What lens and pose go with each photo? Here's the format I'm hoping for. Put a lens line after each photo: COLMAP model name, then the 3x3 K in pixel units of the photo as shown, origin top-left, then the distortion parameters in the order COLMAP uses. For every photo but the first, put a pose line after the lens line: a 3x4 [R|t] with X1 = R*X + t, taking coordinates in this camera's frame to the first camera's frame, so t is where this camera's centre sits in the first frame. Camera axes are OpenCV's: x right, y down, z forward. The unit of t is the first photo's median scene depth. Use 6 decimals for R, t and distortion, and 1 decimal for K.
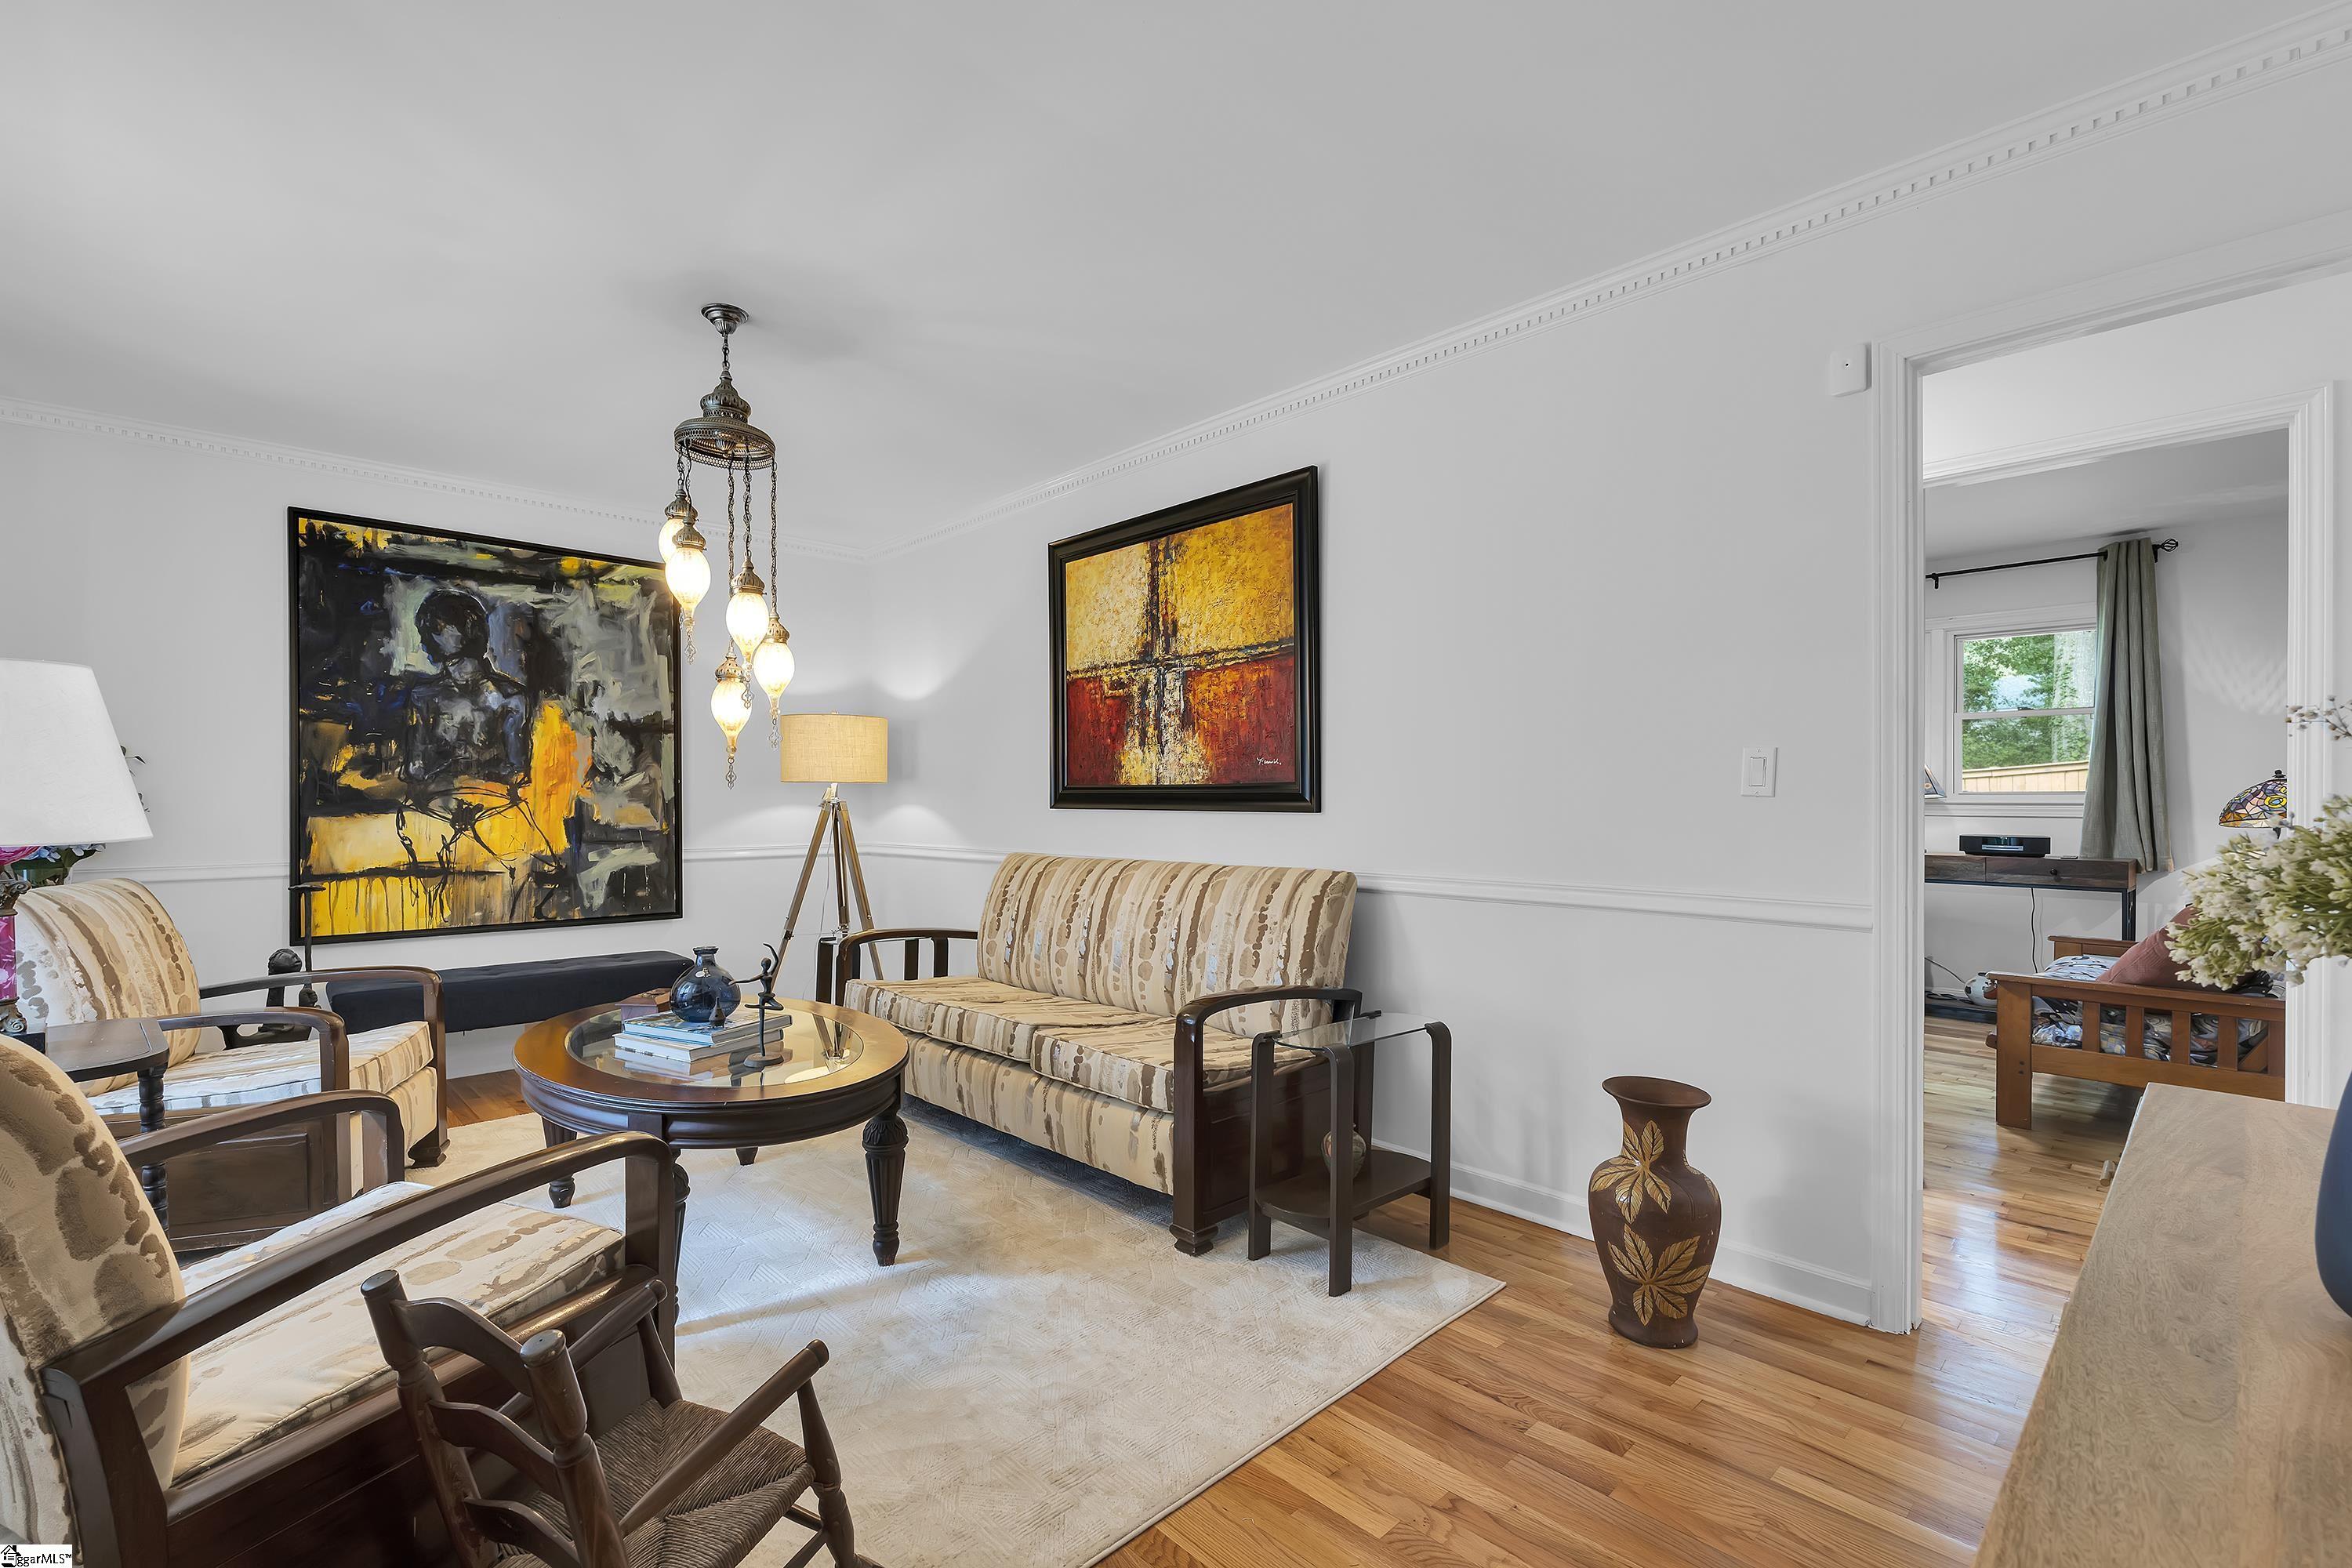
lens RADIAL K [[1054.6, 0, 1183.5], [0, 1054.6, 794.4], [0, 0, 1]] dist [-0.003985, -0.000326]
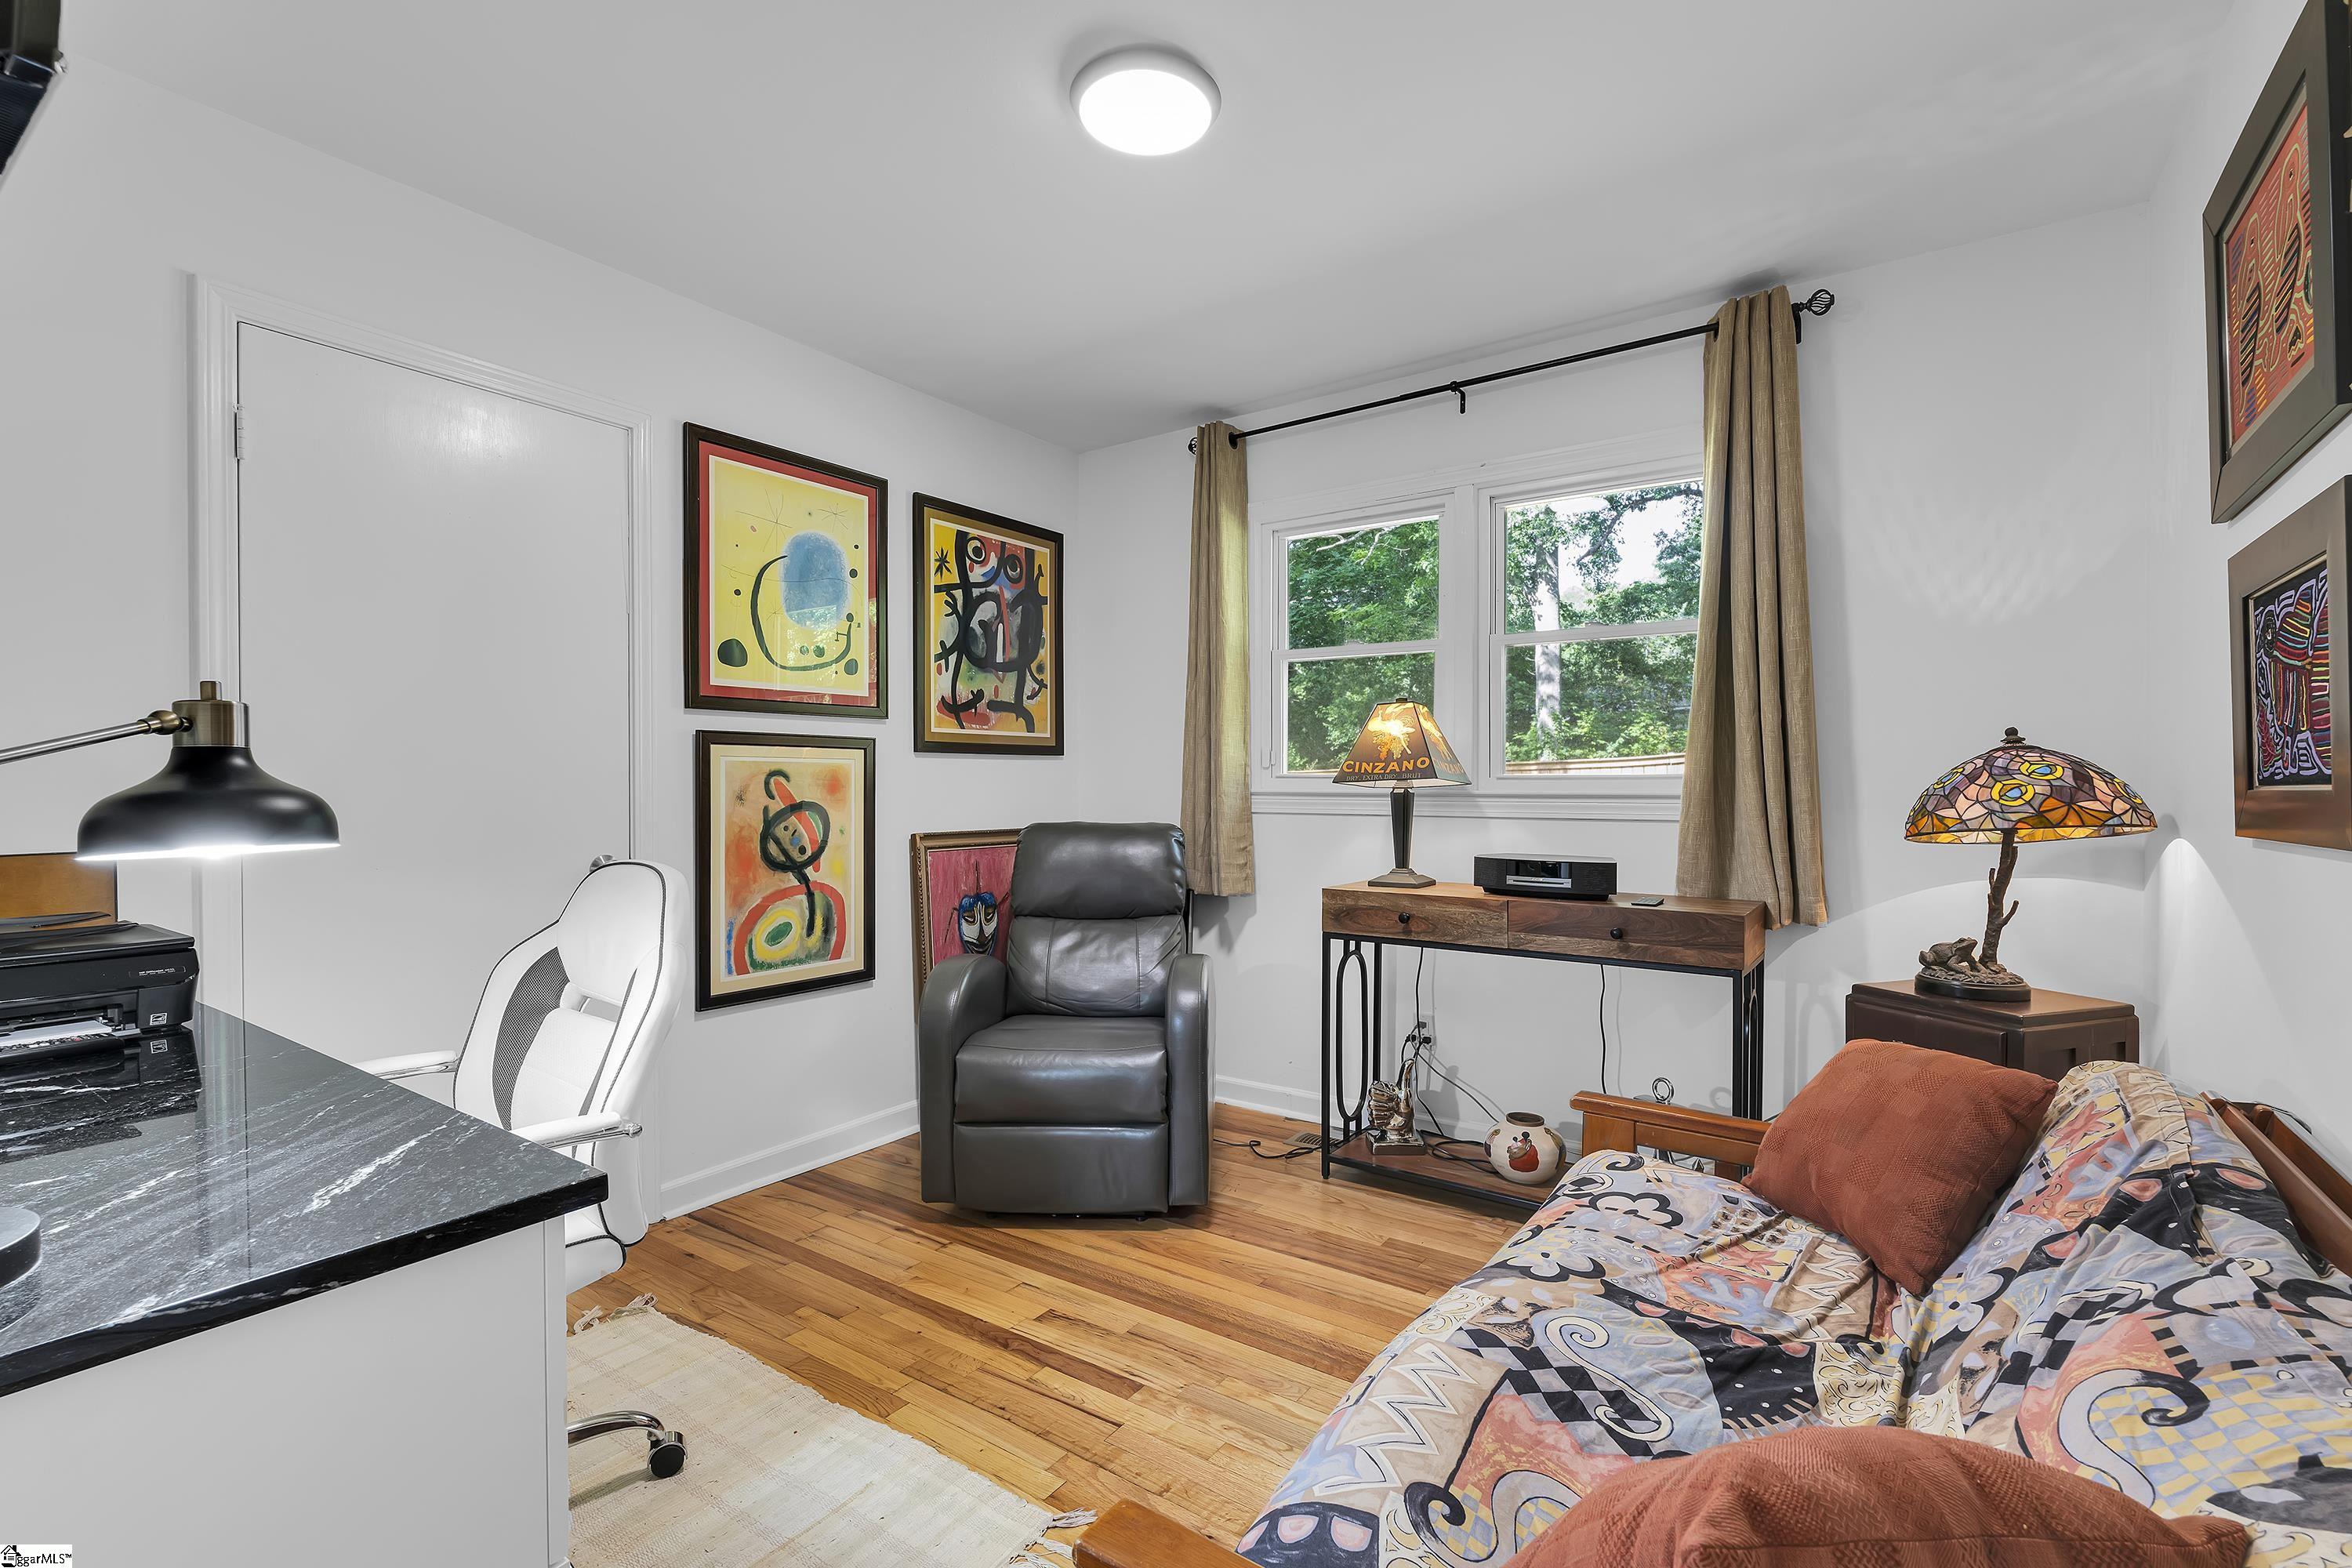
lens RADIAL K [[1054.6, 0, 1167.1], [0, 1054.6, 784.0], [0, 0, 1]] dist [-0.003985, -0.000326]
pose [[0.982596, -0.000849, 0.185756, 0.517343], [0.000594, 0.999999, 0.001426, 0.001757], [-0.185757, -0.001291, 0.982595, 0.540505]]
